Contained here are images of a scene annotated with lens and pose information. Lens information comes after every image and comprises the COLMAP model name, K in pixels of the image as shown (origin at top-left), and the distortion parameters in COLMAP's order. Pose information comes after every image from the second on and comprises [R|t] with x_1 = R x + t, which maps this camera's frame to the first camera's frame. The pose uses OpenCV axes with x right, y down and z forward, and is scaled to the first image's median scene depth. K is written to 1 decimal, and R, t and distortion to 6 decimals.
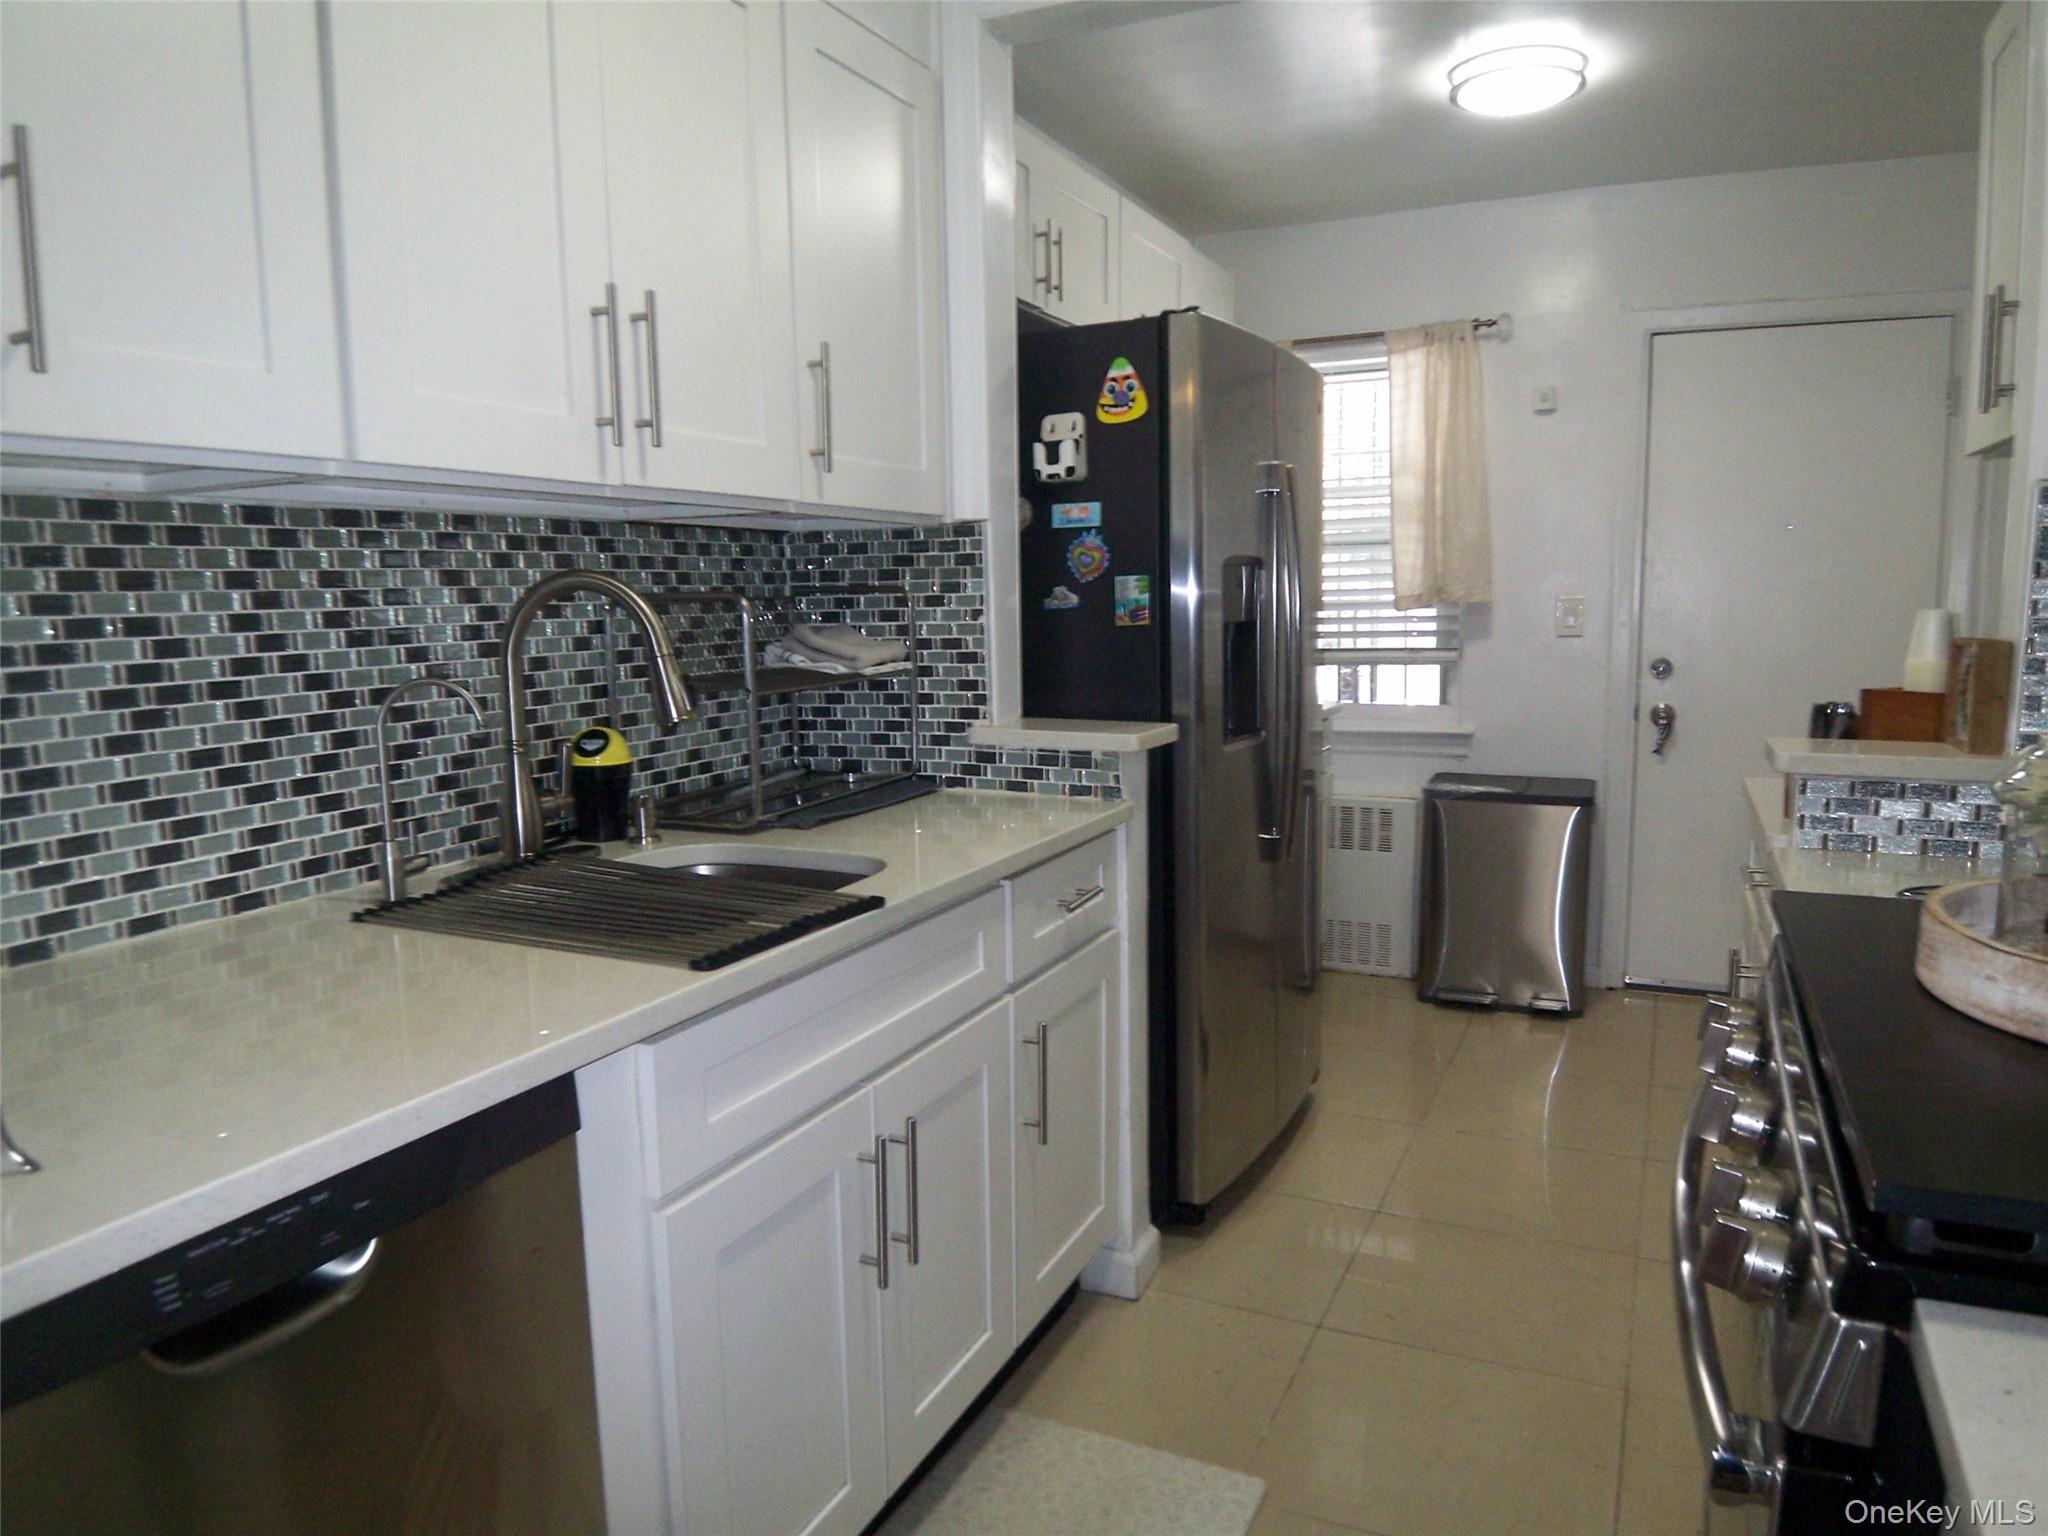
lens RADIAL K [[1371.1, 0, 1029.3], [0, 1371.1, 790.2], [0, 0, 1]] dist [0.002519, -0.059390]
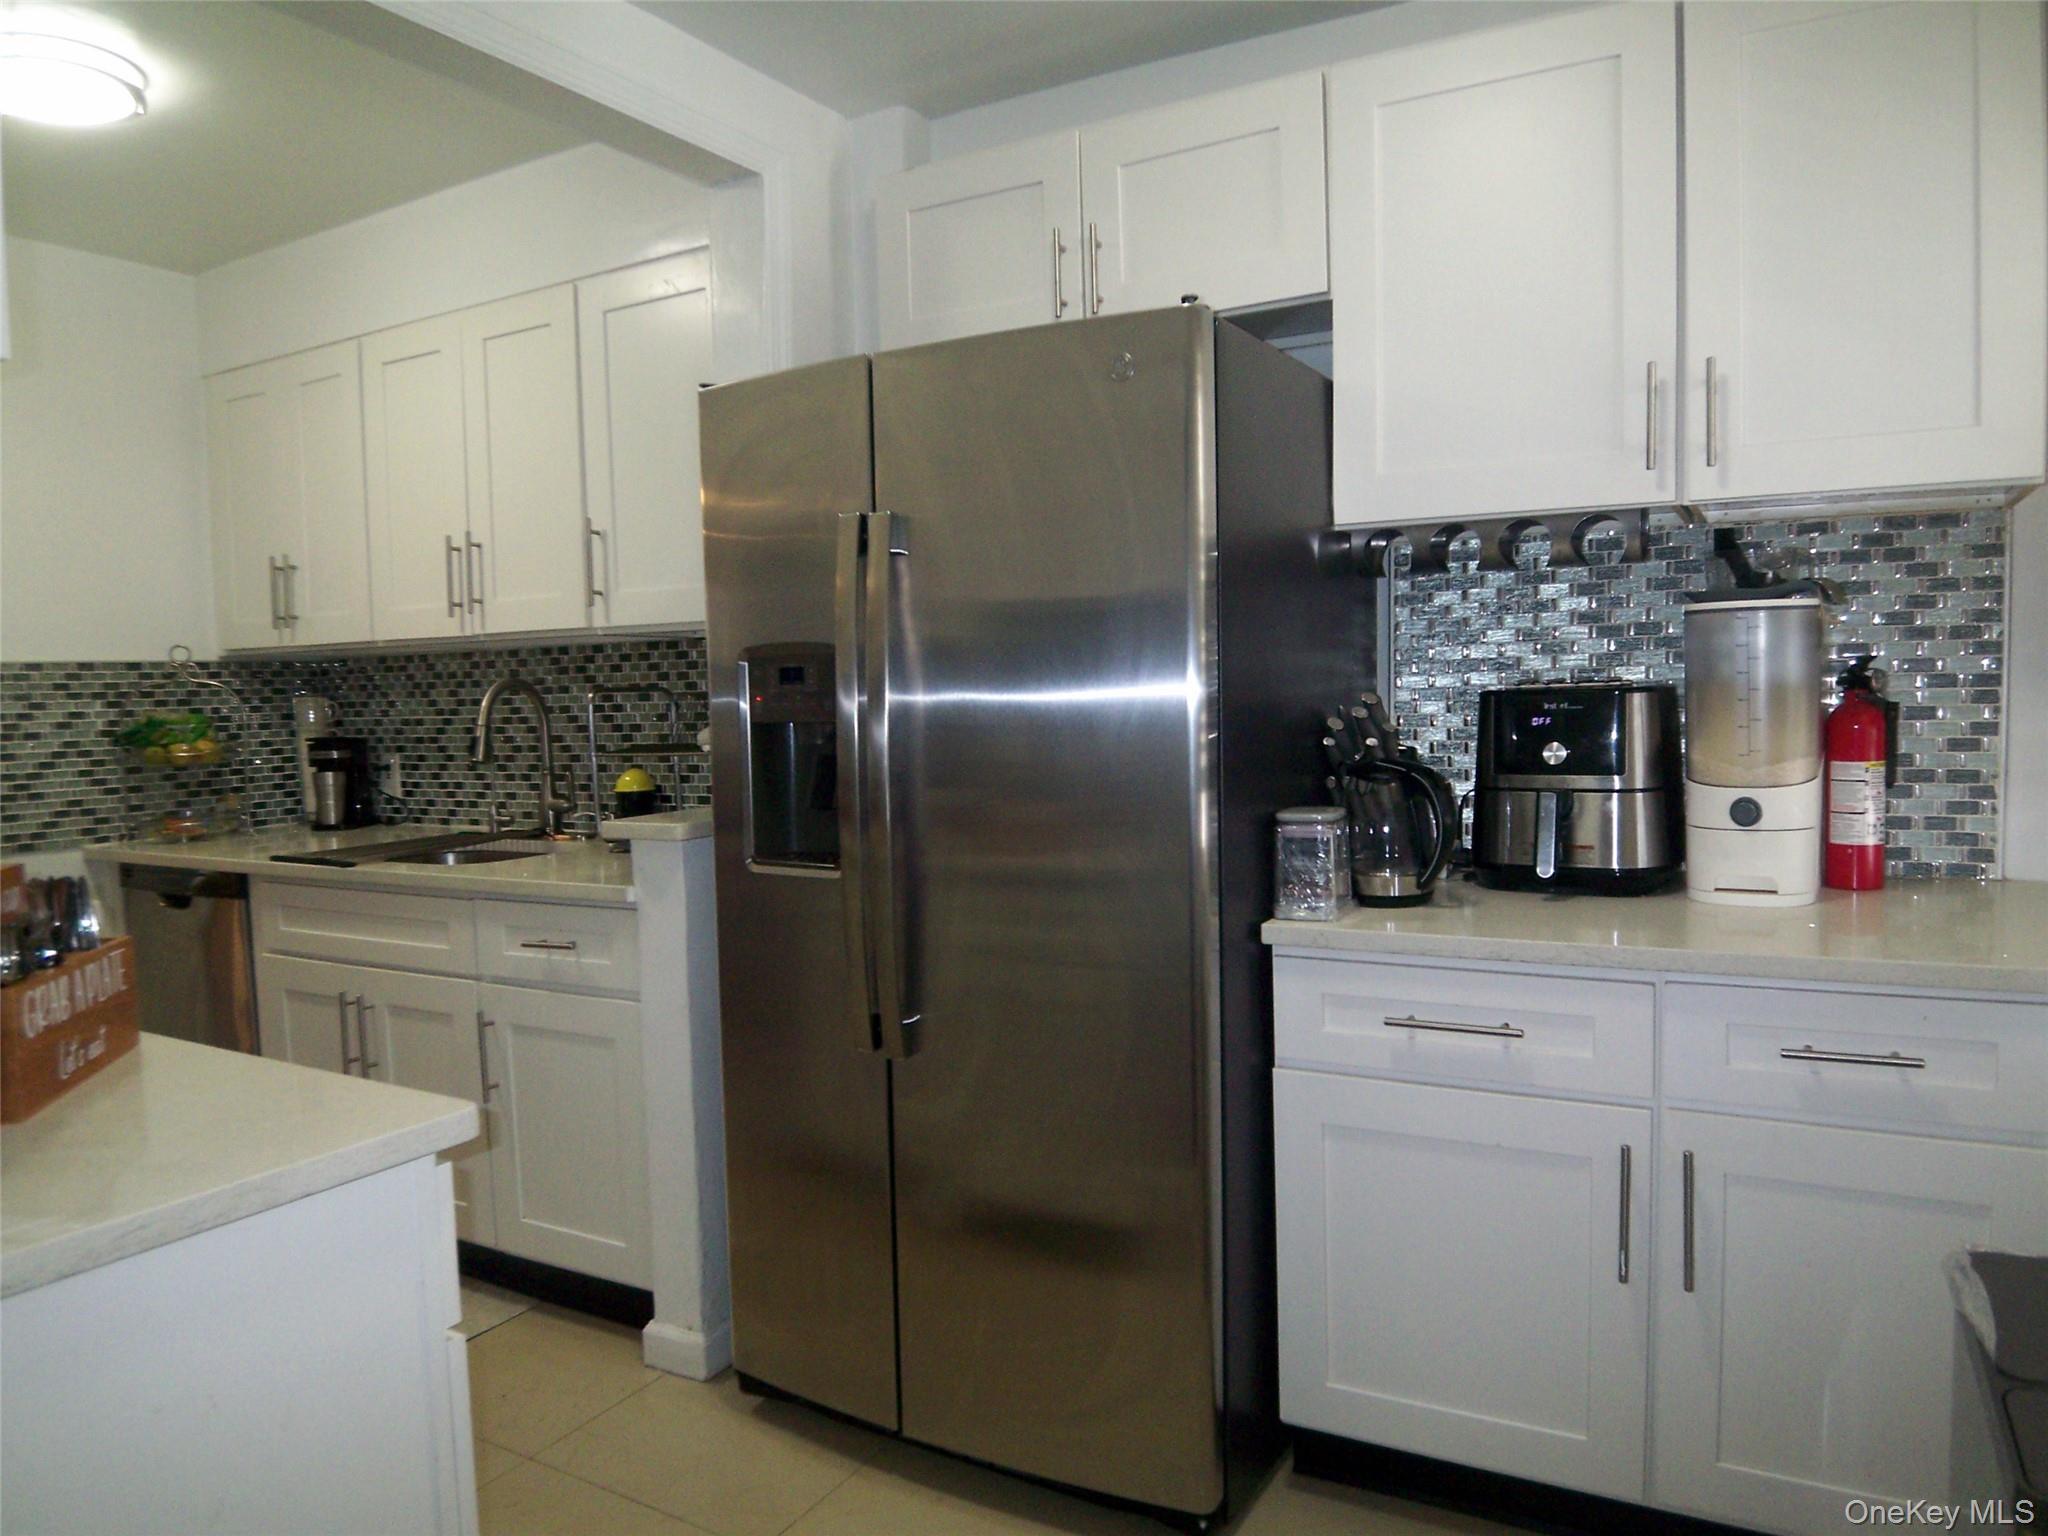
lens RADIAL K [[1372.7, 0, 1028.5], [0, 1372.7, 787.7], [0, 0, 1]] dist [-0.013939, -0.040423]
pose [[-0.088686, 0.092252, -0.991778, 1.102765], [-0.116550, 0.987901, 0.102313, -0.214547], [0.989217, 0.124665, -0.076861, 1.395051]]
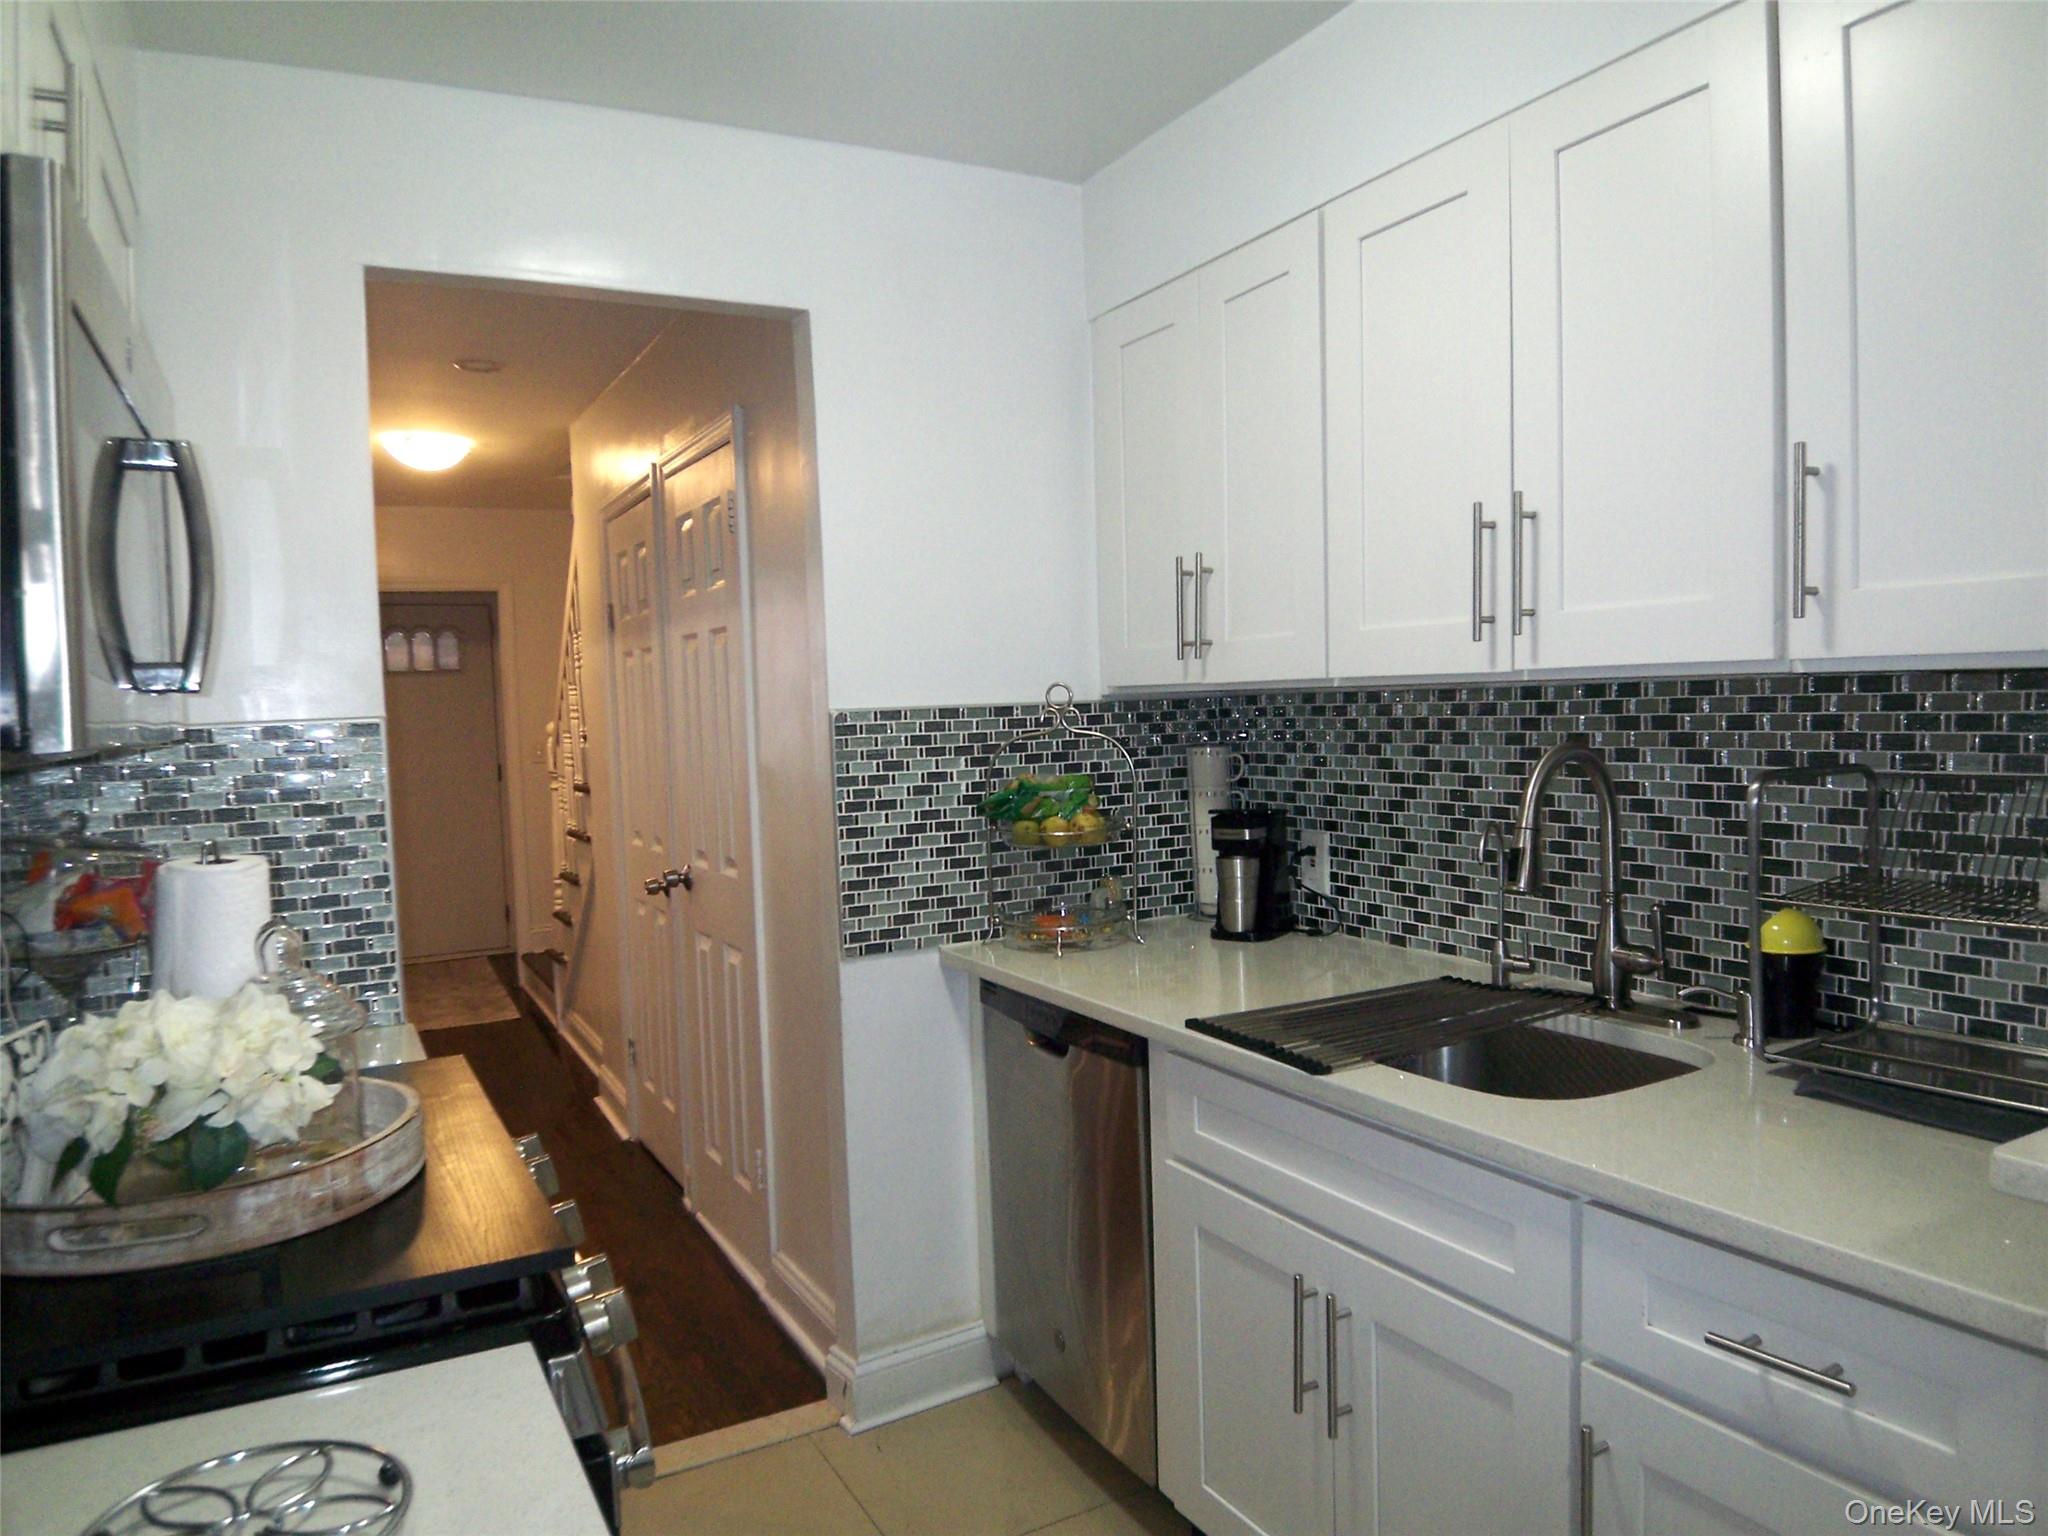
lens RADIAL K [[1371.1, 0, 1029.3], [0, 1371.1, 790.2], [0, 0, 1]] dist [0.002519, -0.059390]
pose [[-0.596045, 0.087121, -0.798210, 0.595667], [-0.073795, 0.983946, 0.162497, -0.201468], [0.799552, 0.155760, -0.580047, 0.971168]]
